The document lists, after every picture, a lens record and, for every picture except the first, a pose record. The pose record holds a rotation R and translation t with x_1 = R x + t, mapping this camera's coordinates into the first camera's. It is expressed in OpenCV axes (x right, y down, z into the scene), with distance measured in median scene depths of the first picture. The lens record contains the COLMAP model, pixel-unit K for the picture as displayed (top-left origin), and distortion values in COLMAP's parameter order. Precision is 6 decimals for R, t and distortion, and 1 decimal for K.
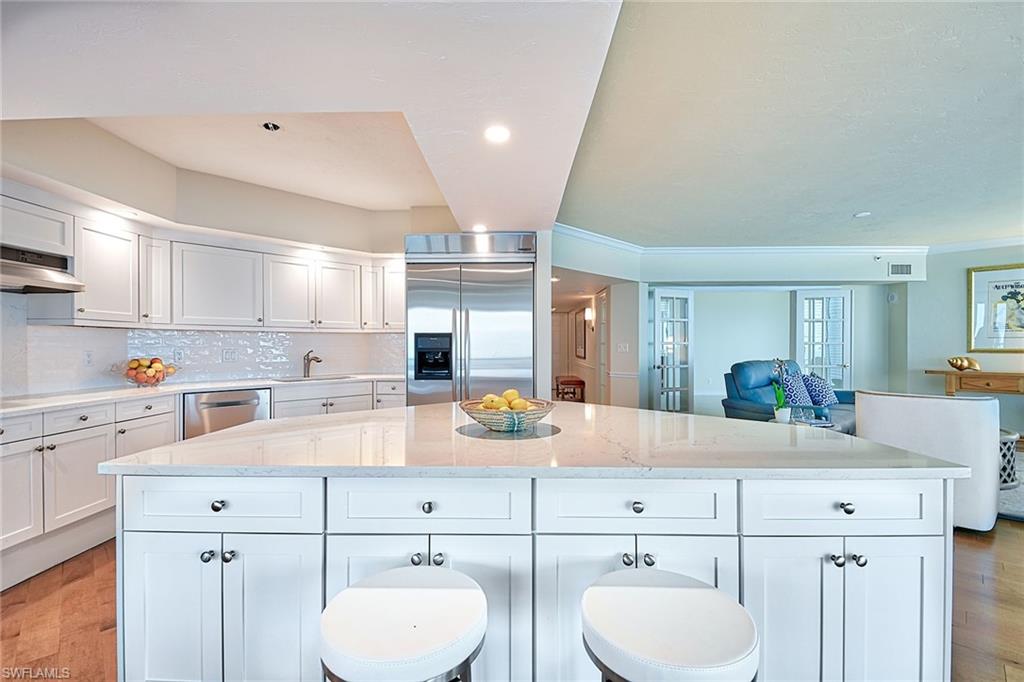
lens RADIAL K [[435.1, 0, 503.5], [0, 435.1, 345.1], [0, 0, 1]] dist [-0.011185, -0.003098]
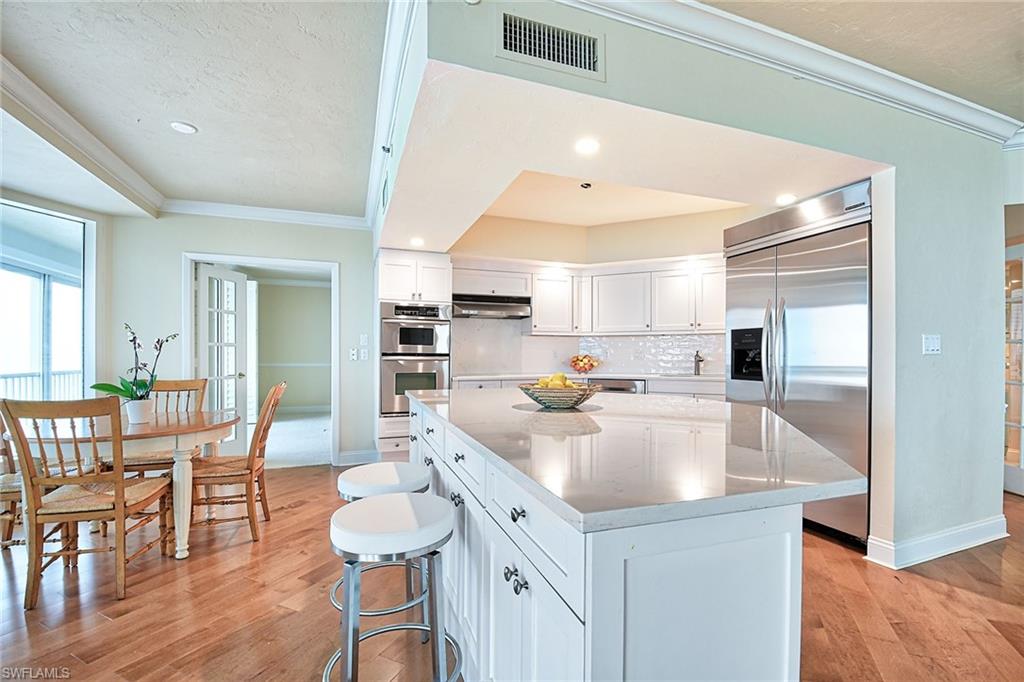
lens RADIAL K [[435.1, 0, 515.3], [0, 435.1, 352.2], [0, 0, 1]] dist [-0.011185, -0.003098]
pose [[0.361281, -0.001564, -0.932456, 0.416180], [-0.000400, 0.999998, -0.001832, 0.018129], [0.932457, 0.001035, 0.361280, 0.173975]]
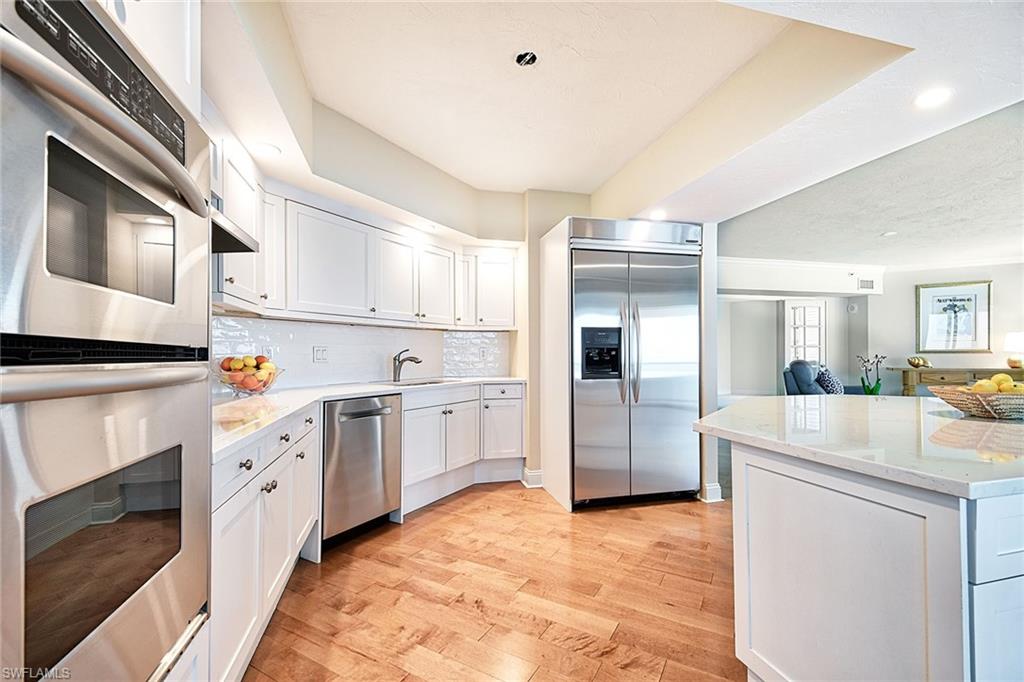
lens RADIAL K [[435.1, 0, 507.9], [0, 435.1, 349.3], [0, 0, 1]] dist [-0.011185, -0.003098]
pose [[0.965926, 0.000560, 0.258816, -0.472664], [0.003073, 0.999902, -0.013633, 0.024073], [-0.258799, 0.013964, 0.965830, 0.144520]]
